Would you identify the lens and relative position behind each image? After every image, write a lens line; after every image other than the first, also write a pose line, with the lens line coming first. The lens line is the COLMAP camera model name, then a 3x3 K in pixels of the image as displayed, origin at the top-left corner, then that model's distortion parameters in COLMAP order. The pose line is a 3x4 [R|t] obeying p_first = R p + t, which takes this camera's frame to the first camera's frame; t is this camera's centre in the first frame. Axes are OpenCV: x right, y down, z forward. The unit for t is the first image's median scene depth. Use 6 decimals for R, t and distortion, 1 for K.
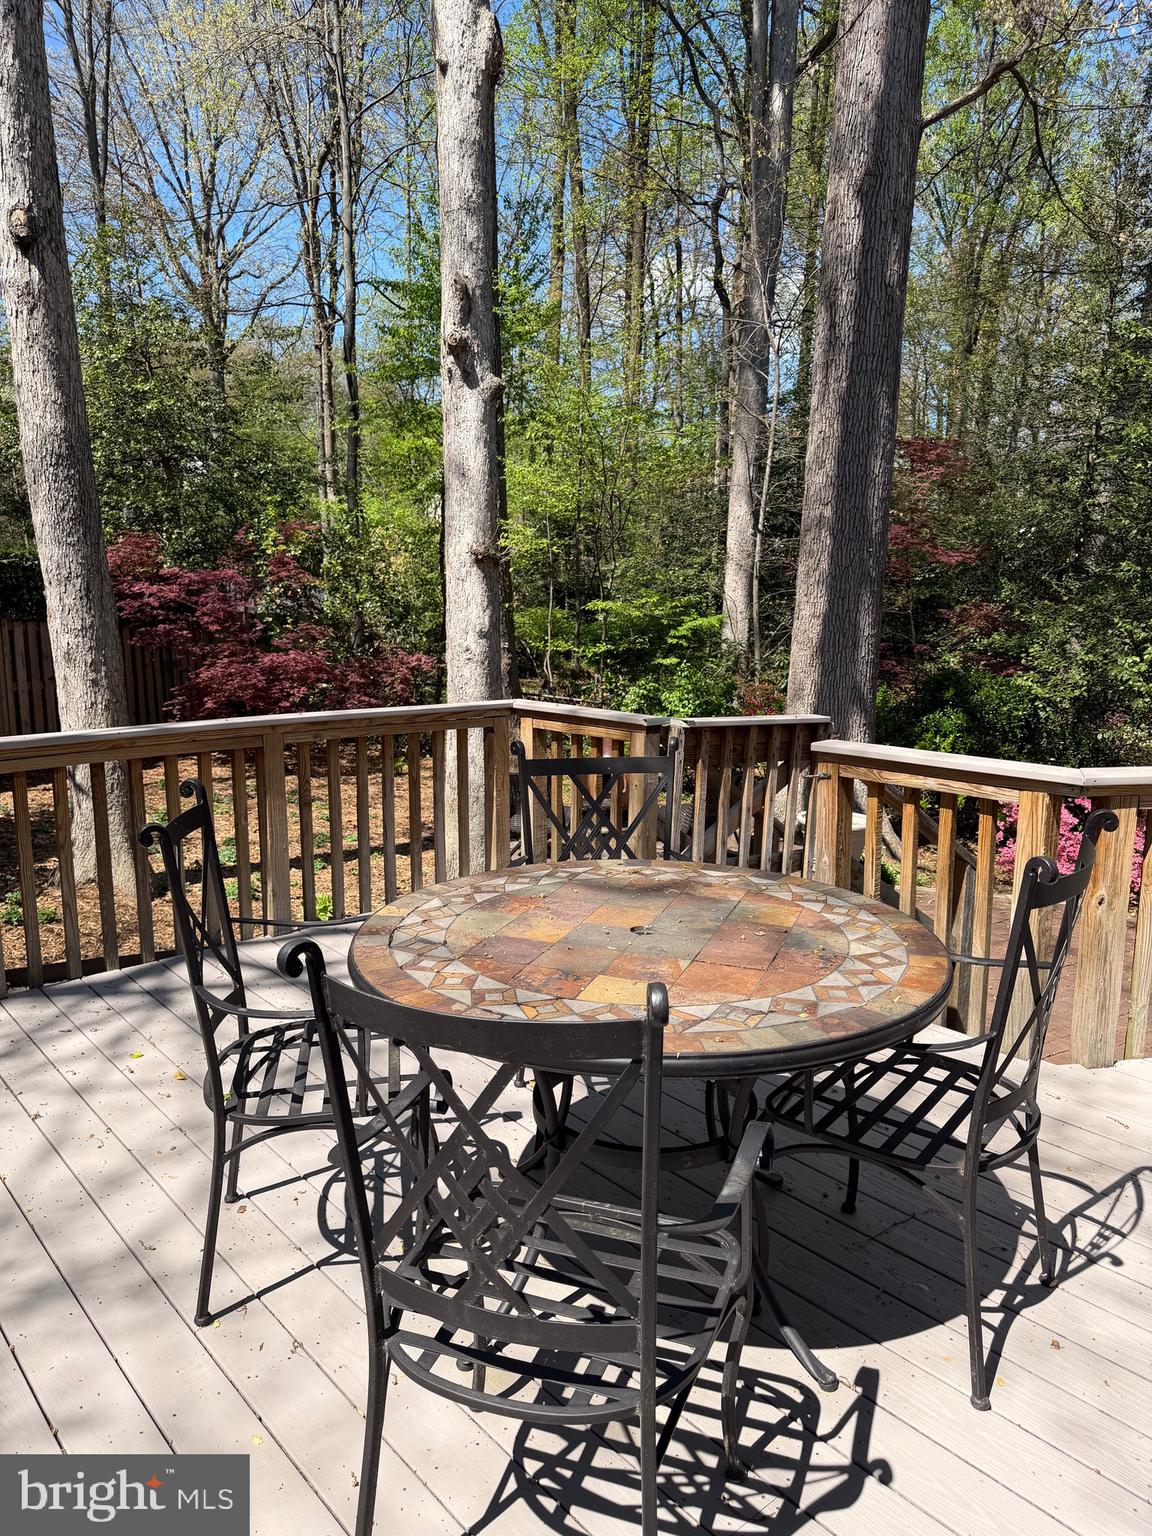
lens RADIAL K [[1089.4, 0, 572.0], [0, 1089.4, 773.0], [0, 0, 1]] dist [0.040880, -0.049120]
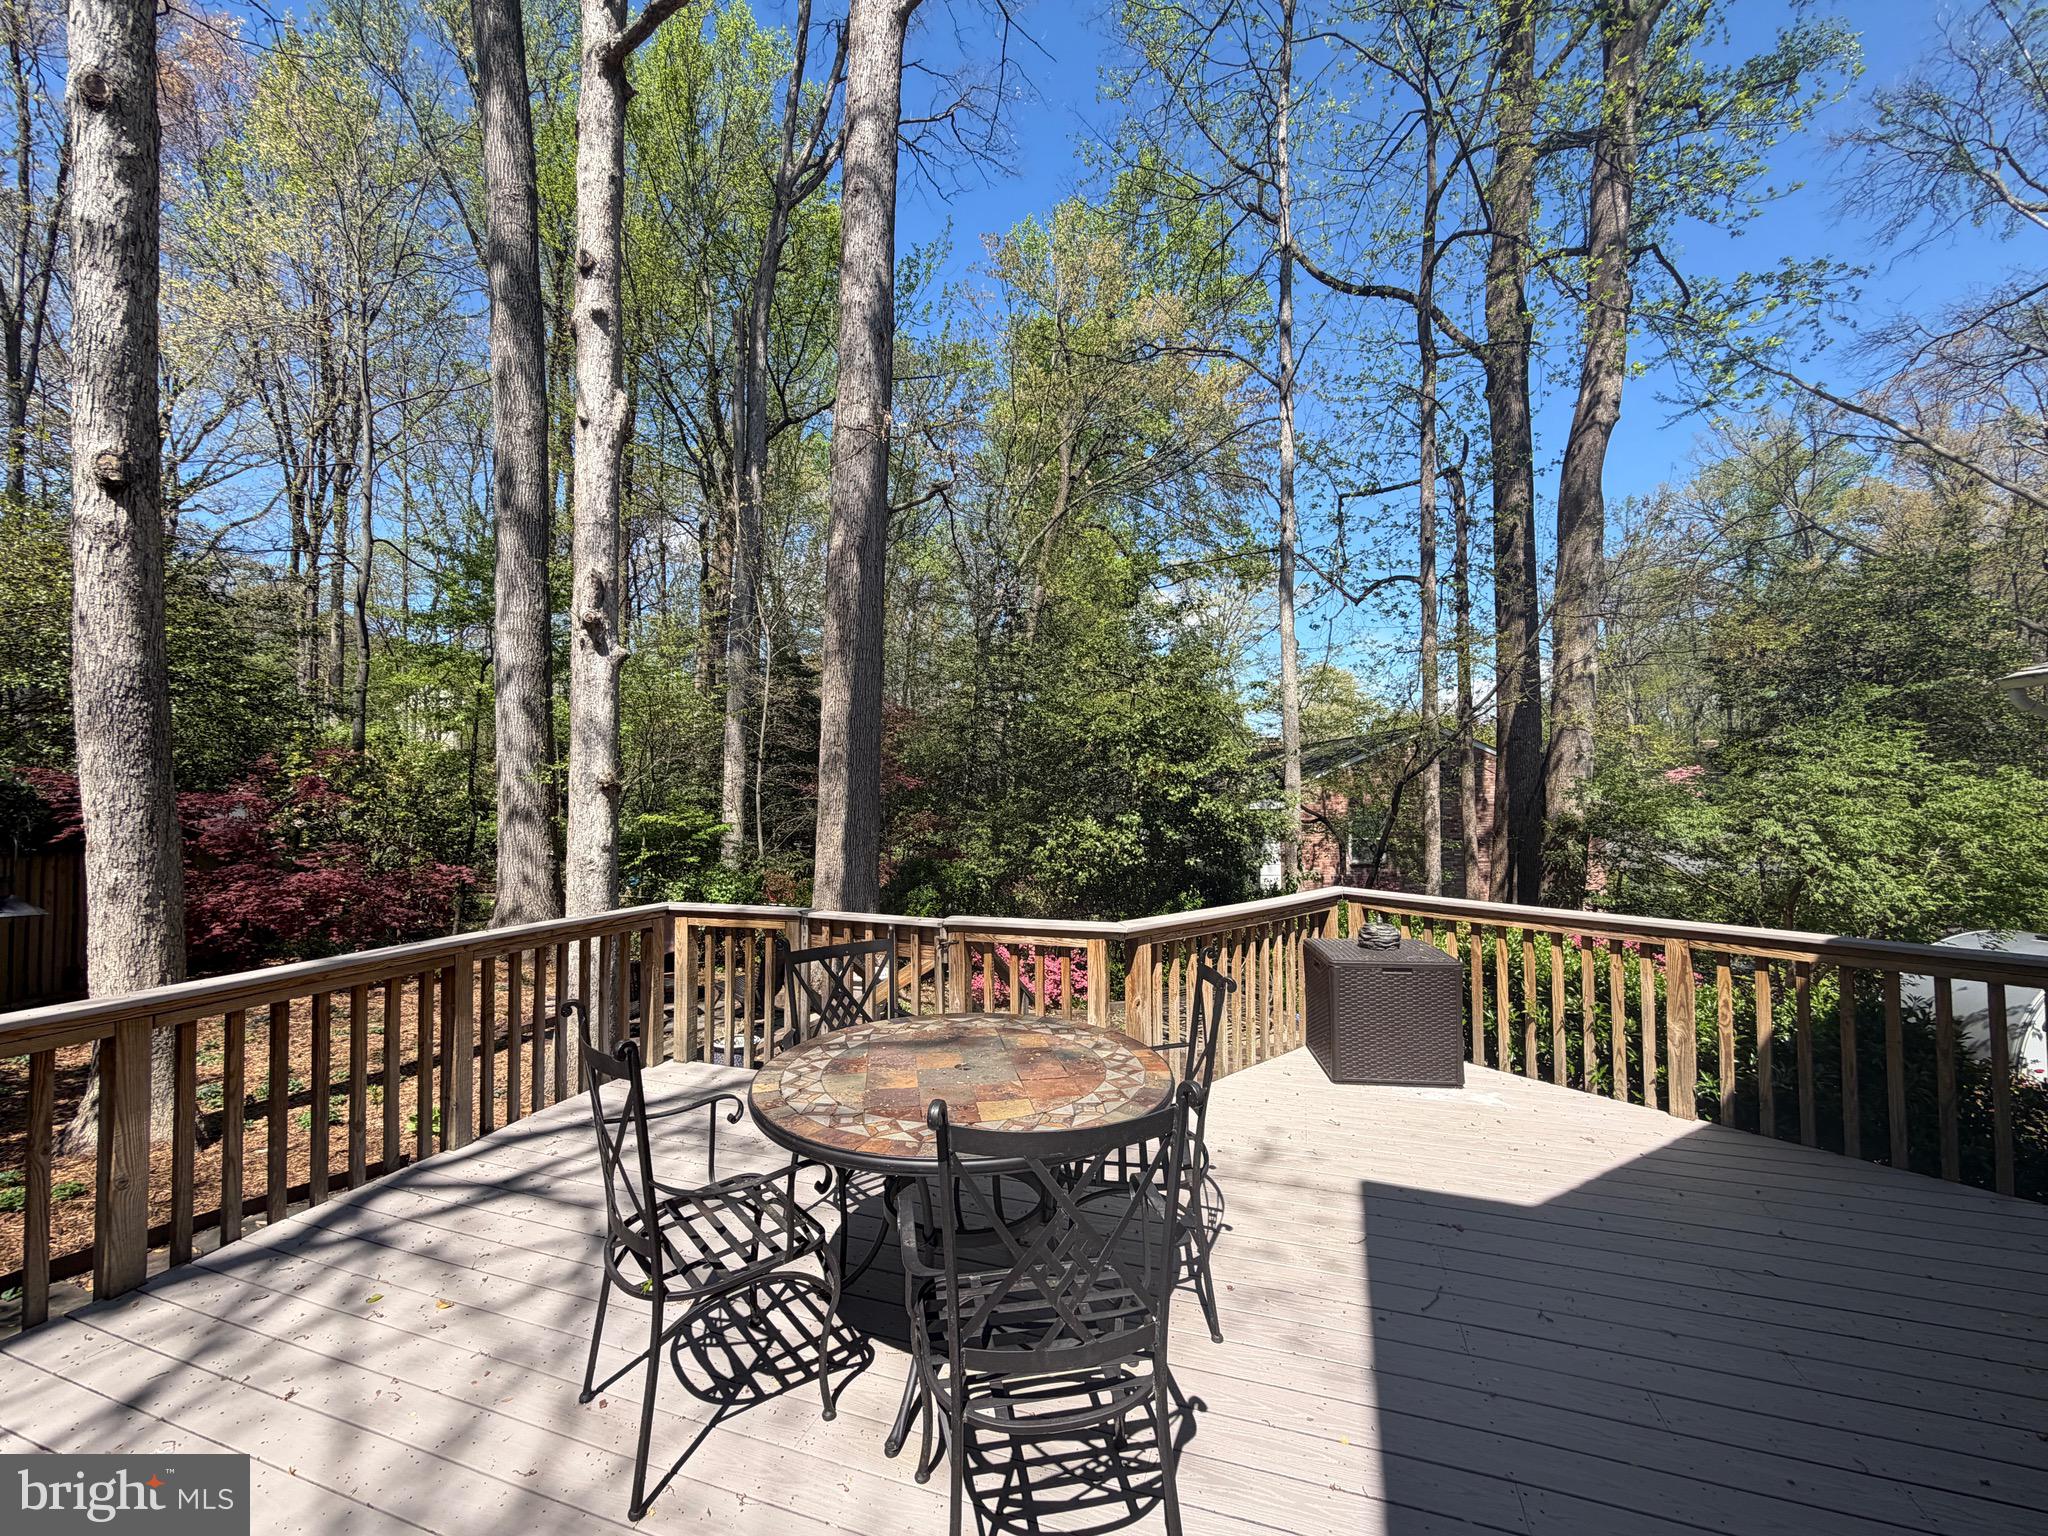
lens RADIAL K [[819.0, 0, 1016.6], [0, 819.0, 767.7], [0, 0, 1]] dist [-0.000745, 0.003242]
pose [[0.864561, 0.008876, 0.502450, -0.156151], [0.092796, 0.979829, -0.176984, -0.015188], [-0.493886, 0.199639, 0.846298, -0.003937]]
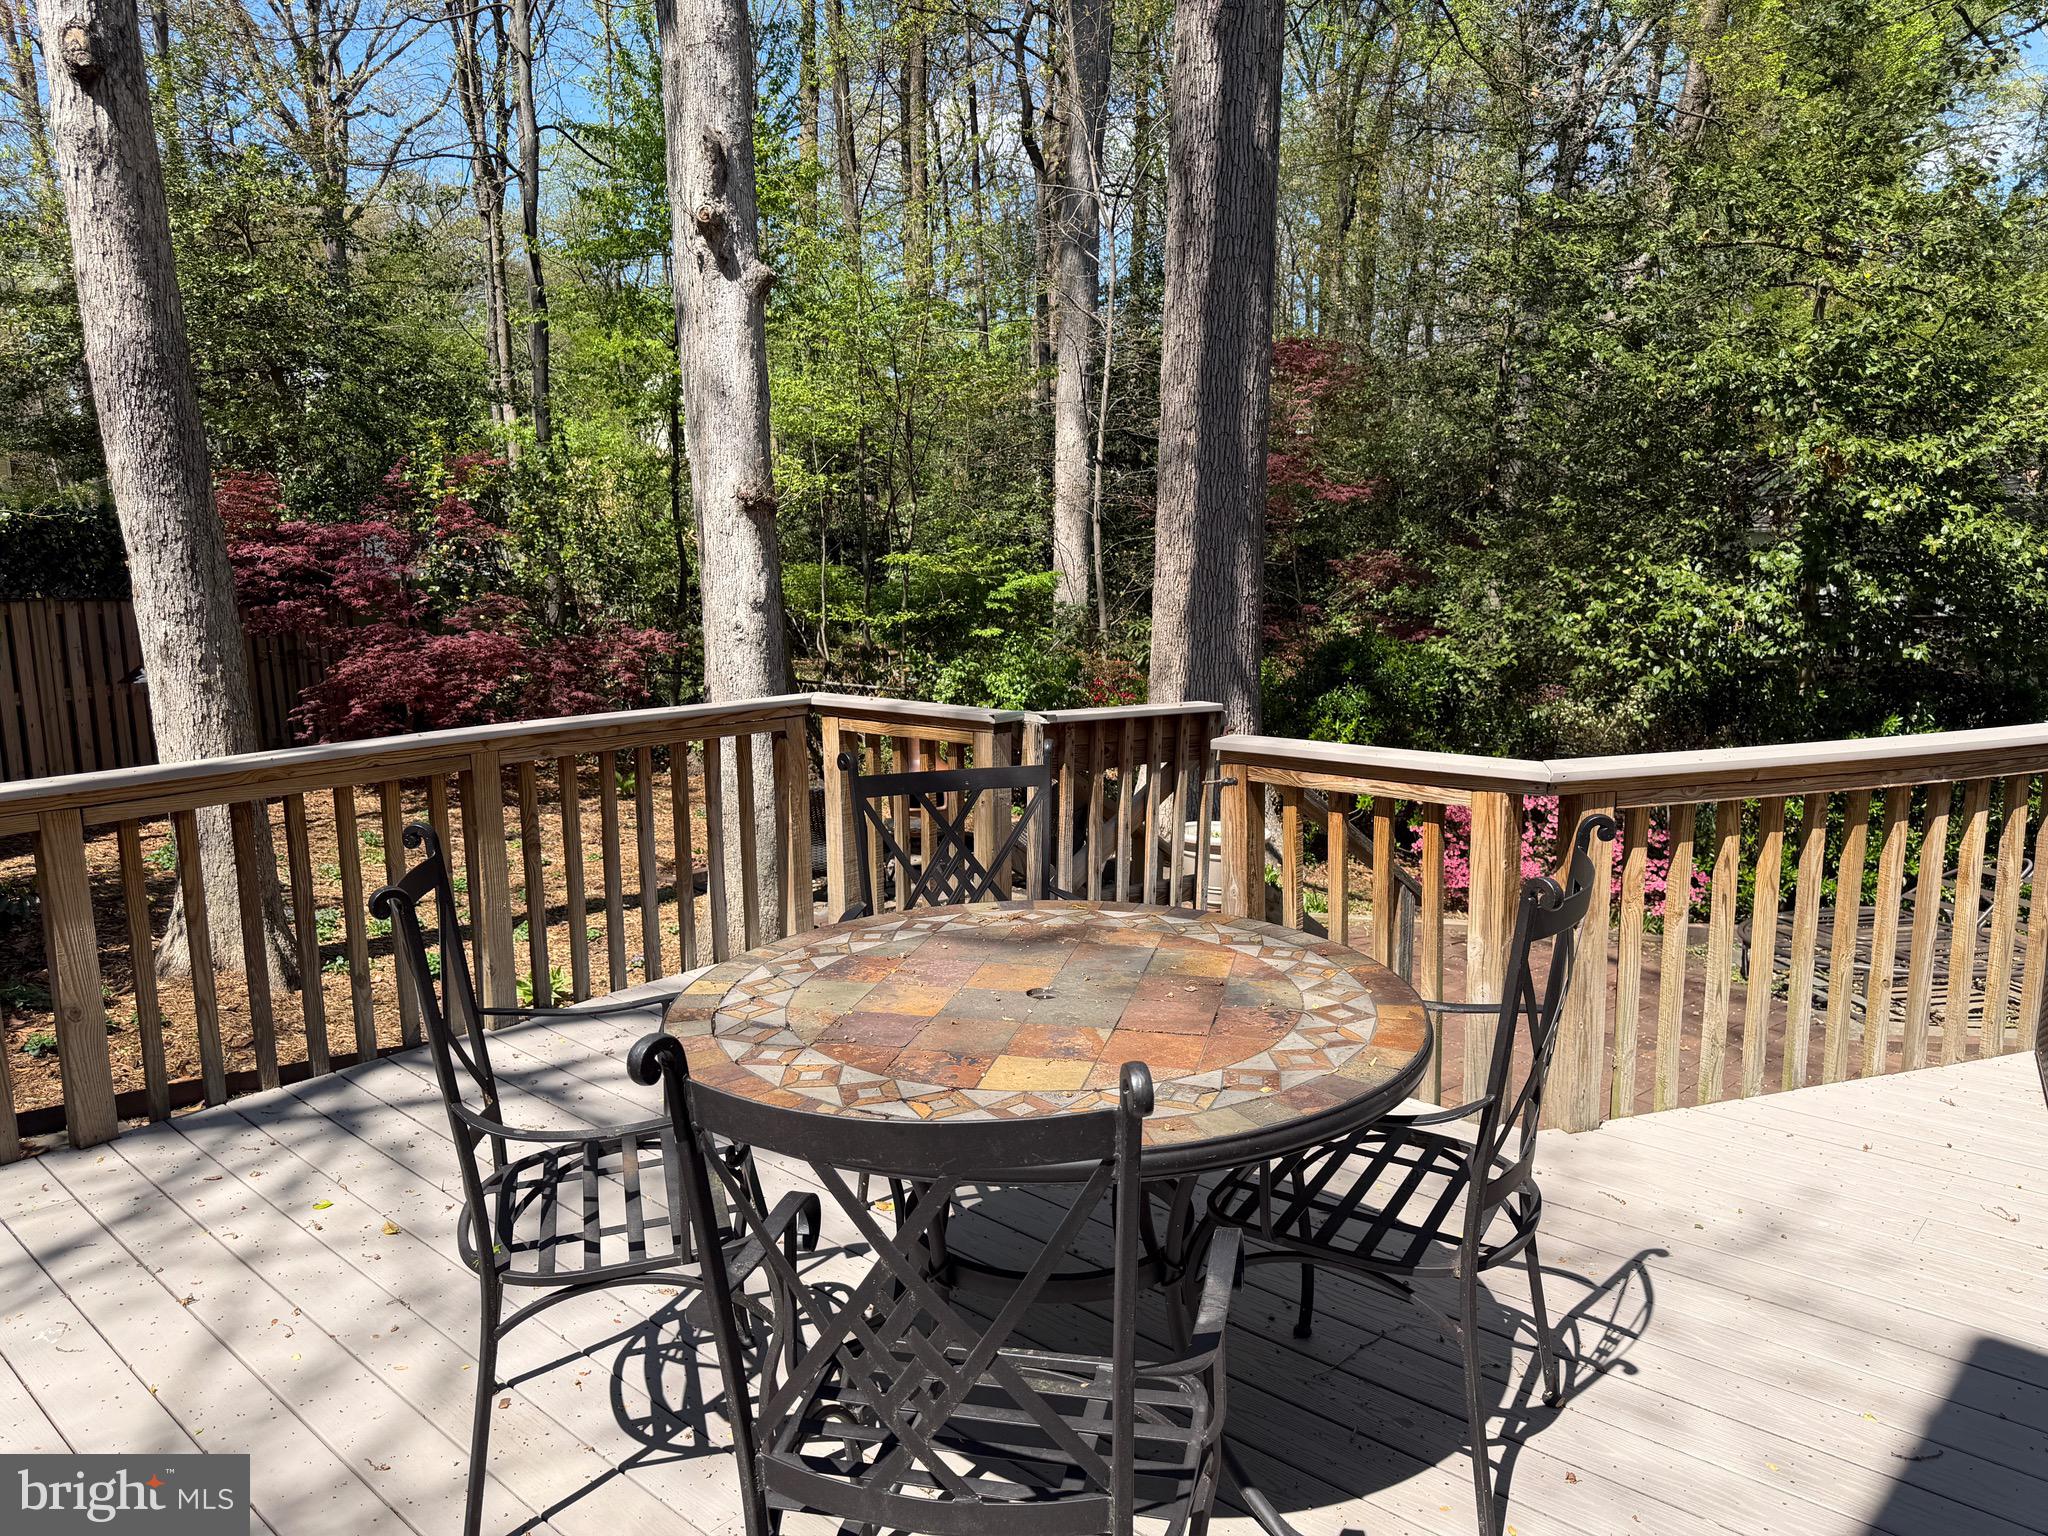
lens RADIAL K [[1449.5, 0, 1029.2], [0, 1449.5, 761.8], [0, 0, 1]] dist [0.035504, -0.034996]
pose [[0.991804, -0.037098, 0.122260, -0.023993], [0.038595, 0.999206, -0.009892, -0.004080], [-0.121796, 0.014530, 0.992449, -0.009677]]
